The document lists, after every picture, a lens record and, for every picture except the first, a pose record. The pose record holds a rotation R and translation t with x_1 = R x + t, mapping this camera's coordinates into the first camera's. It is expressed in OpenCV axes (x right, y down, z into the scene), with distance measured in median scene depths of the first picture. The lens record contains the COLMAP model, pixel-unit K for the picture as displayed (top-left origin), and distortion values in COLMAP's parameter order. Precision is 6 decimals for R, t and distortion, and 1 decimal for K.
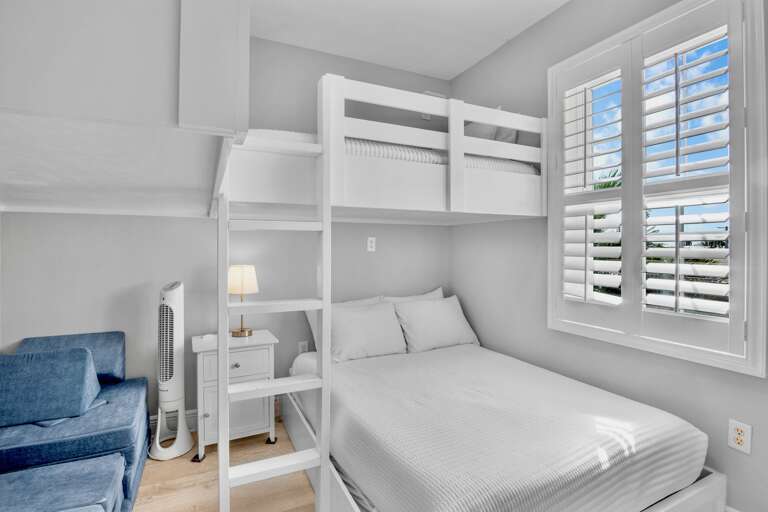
lens RADIAL K [[376.1, 0, 382.3], [0, 376.1, 253.7], [0, 0, 1]] dist [-0.013789, -0.002615]
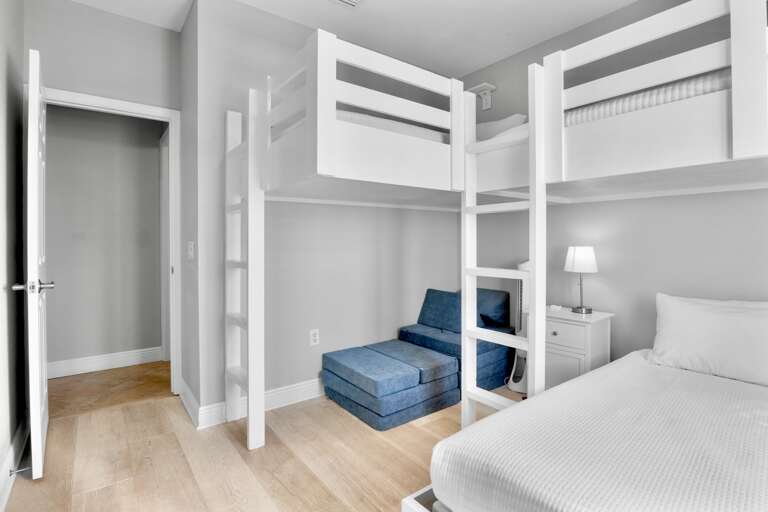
lens RADIAL K [[376.1, 0, 379.9], [0, 376.1, 251.6], [0, 0, 1]] dist [-0.013789, -0.002615]
pose [[0.208491, 0.029757, -0.977572, 0.681219], [-0.006601, 0.999557, 0.029018, 0.027746], [0.978002, 0.000403, 0.208595, 0.291635]]
